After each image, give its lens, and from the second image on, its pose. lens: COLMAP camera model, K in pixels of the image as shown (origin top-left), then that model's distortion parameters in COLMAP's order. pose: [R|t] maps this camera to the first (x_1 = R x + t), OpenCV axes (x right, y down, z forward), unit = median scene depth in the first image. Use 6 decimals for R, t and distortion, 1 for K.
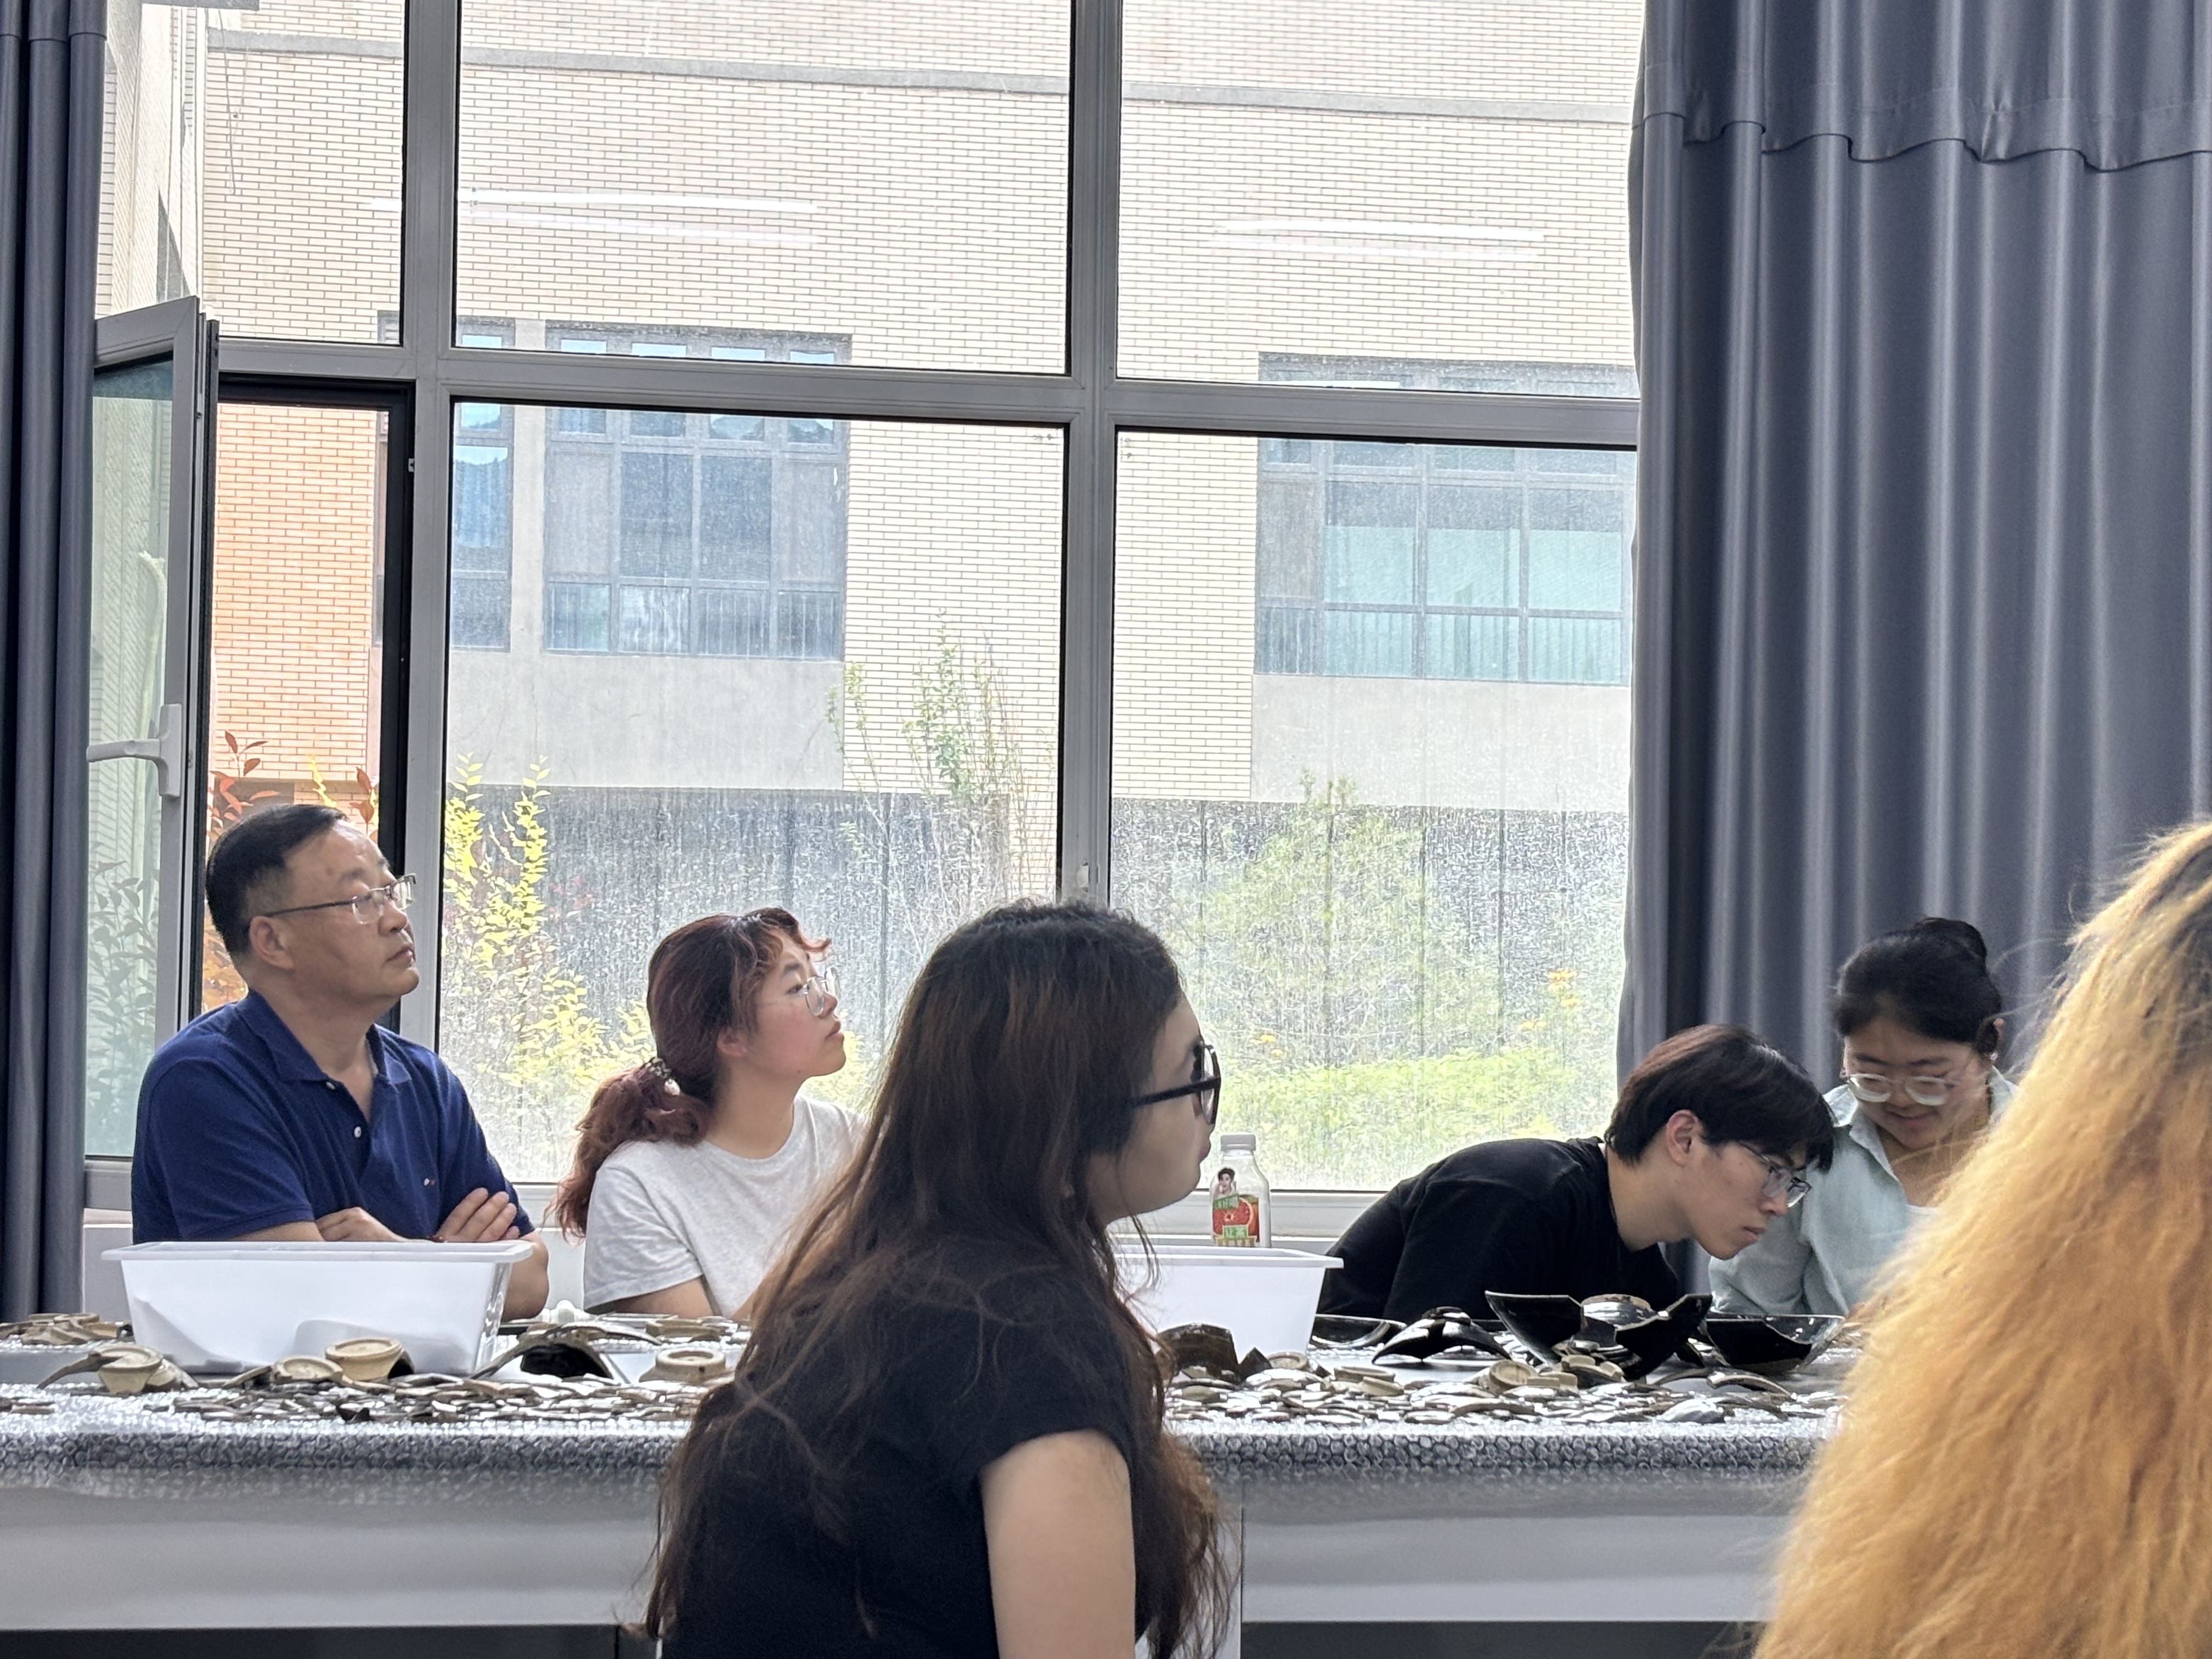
lens RADIAL K [[4178.5, 0, 1105.9], [0, 4178.5, 831.7], [0, 0, 1]] dist [-0.033329, 0.000000]
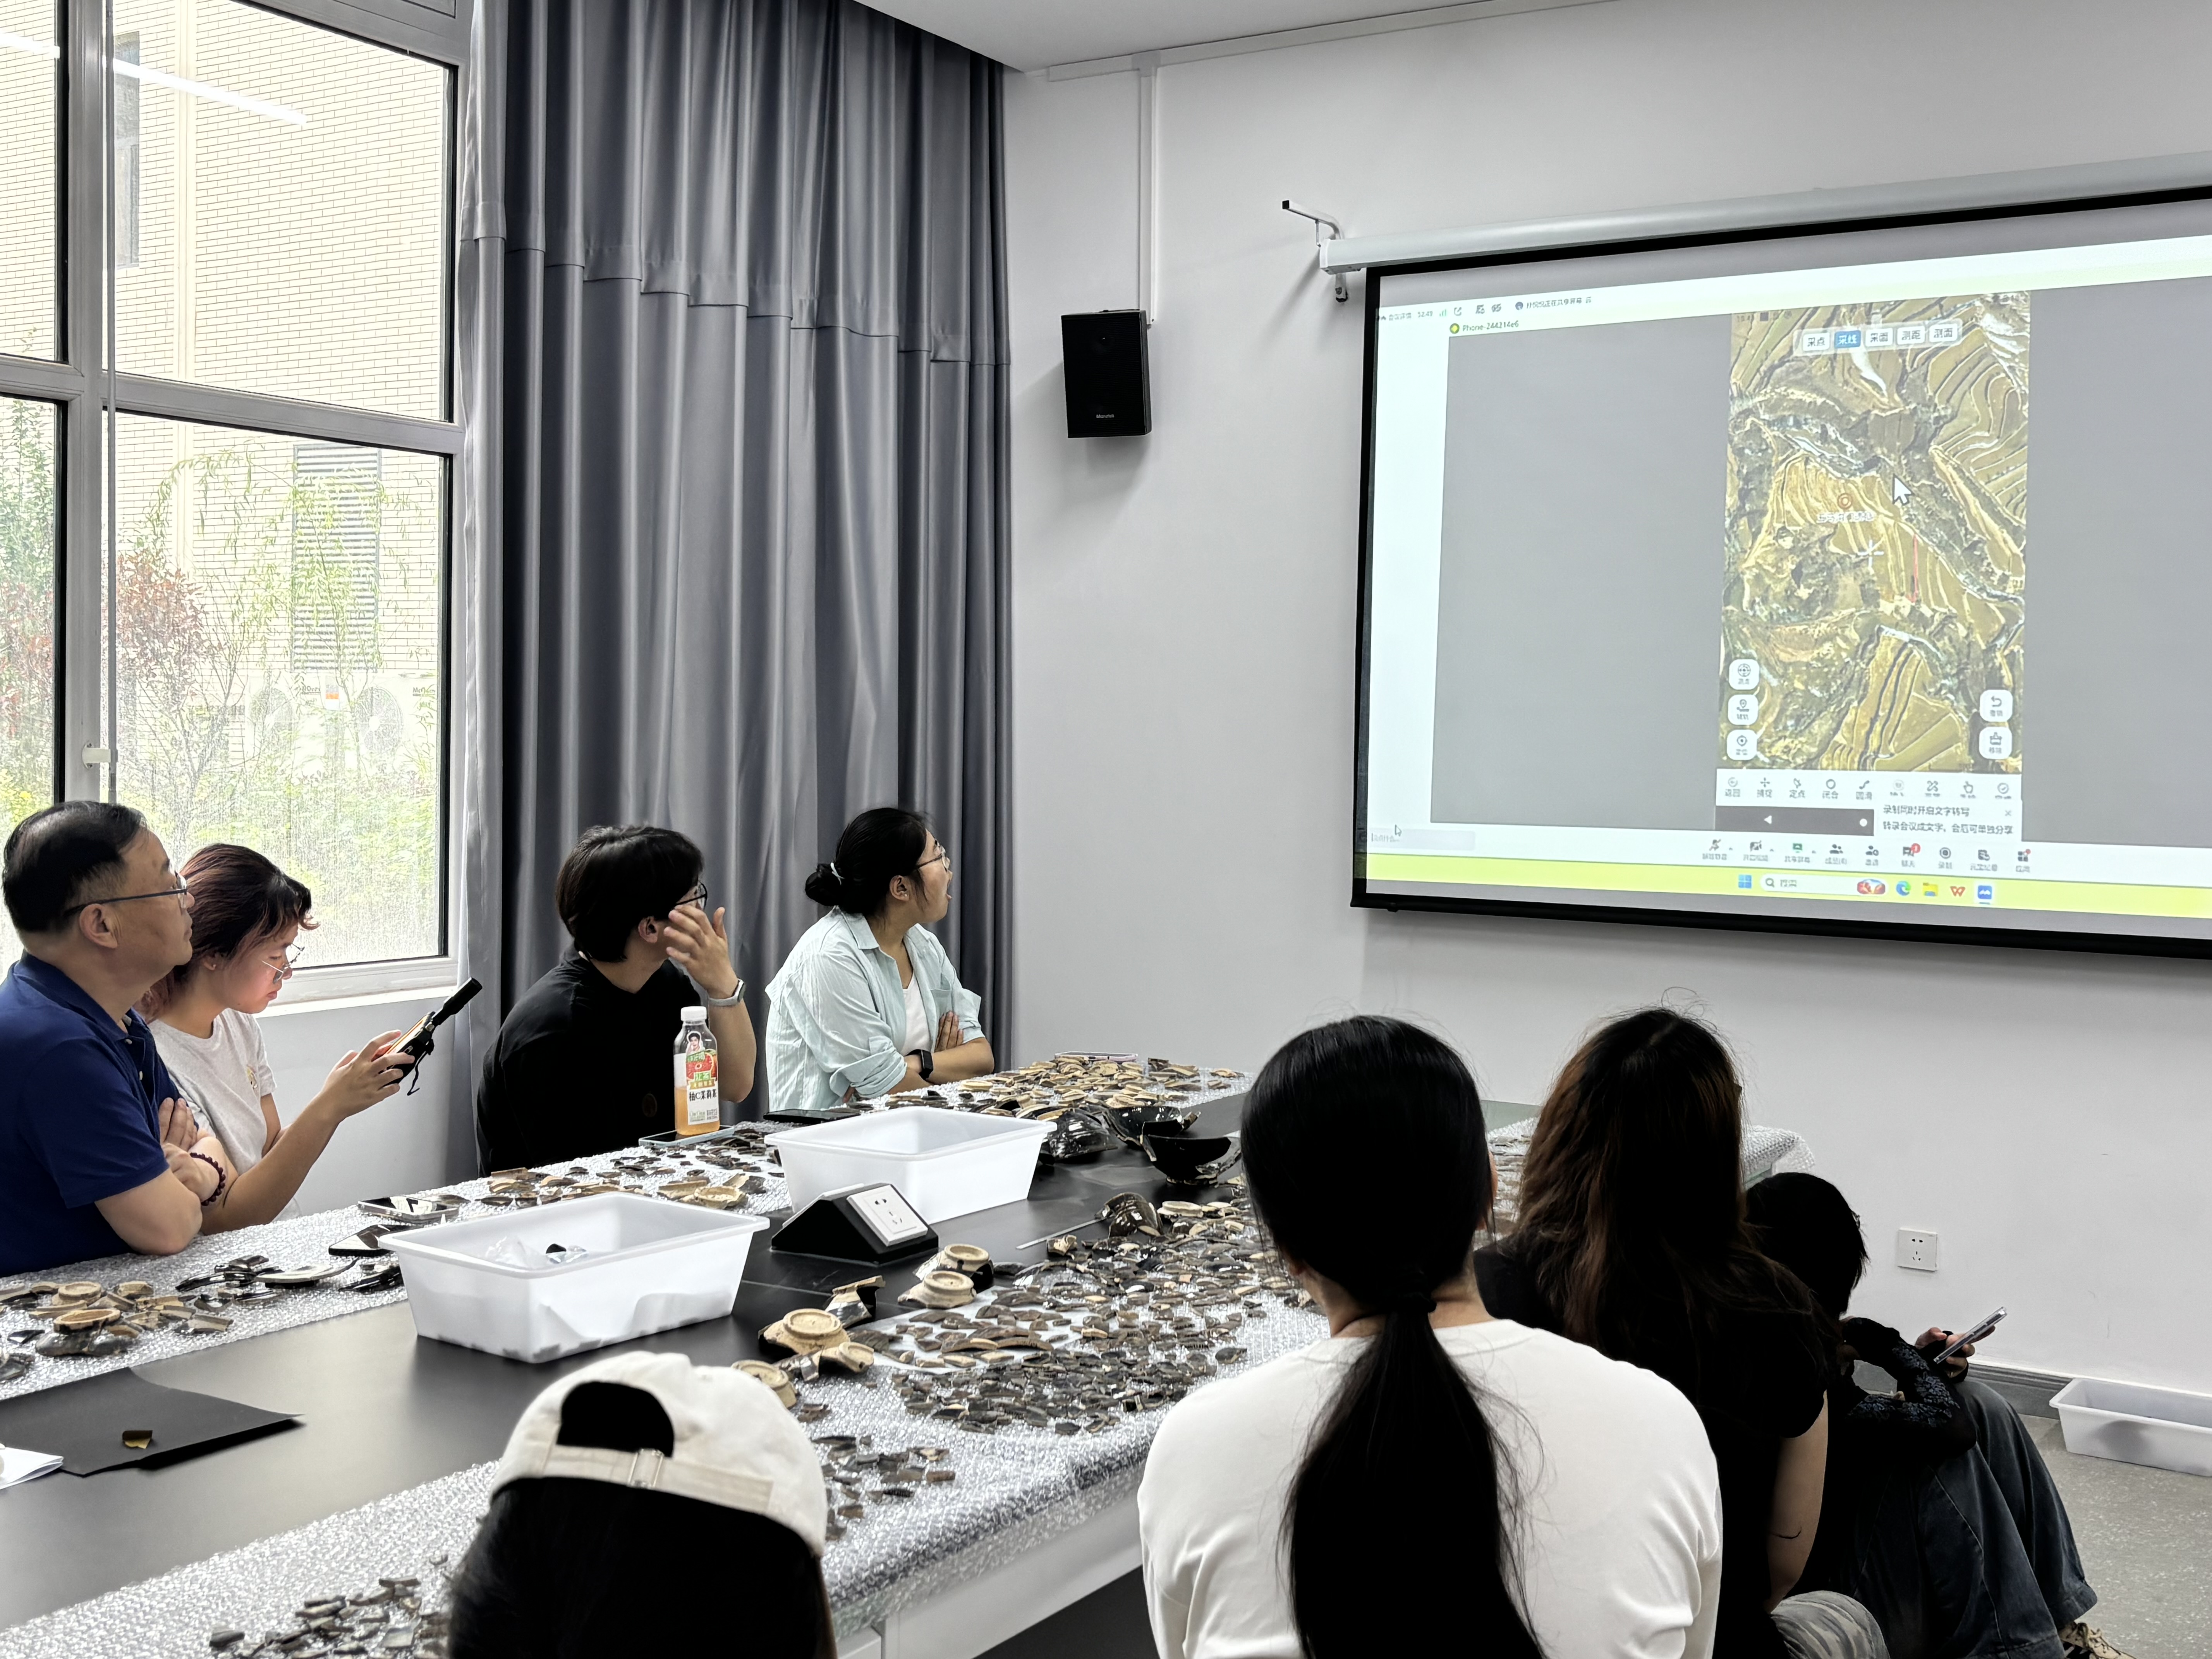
lens RADIAL K [[2438.2, 0, 1107.0], [0, 2438.2, 826.3], [0, 0, 1]] dist [0.011613, 0.000000]
pose [[0.621751, -0.032408, 0.782544, -0.552104], [-0.068566, 0.993055, 0.095603, -0.083774], [-0.780208, -0.113097, 0.615212, 0.374619]]
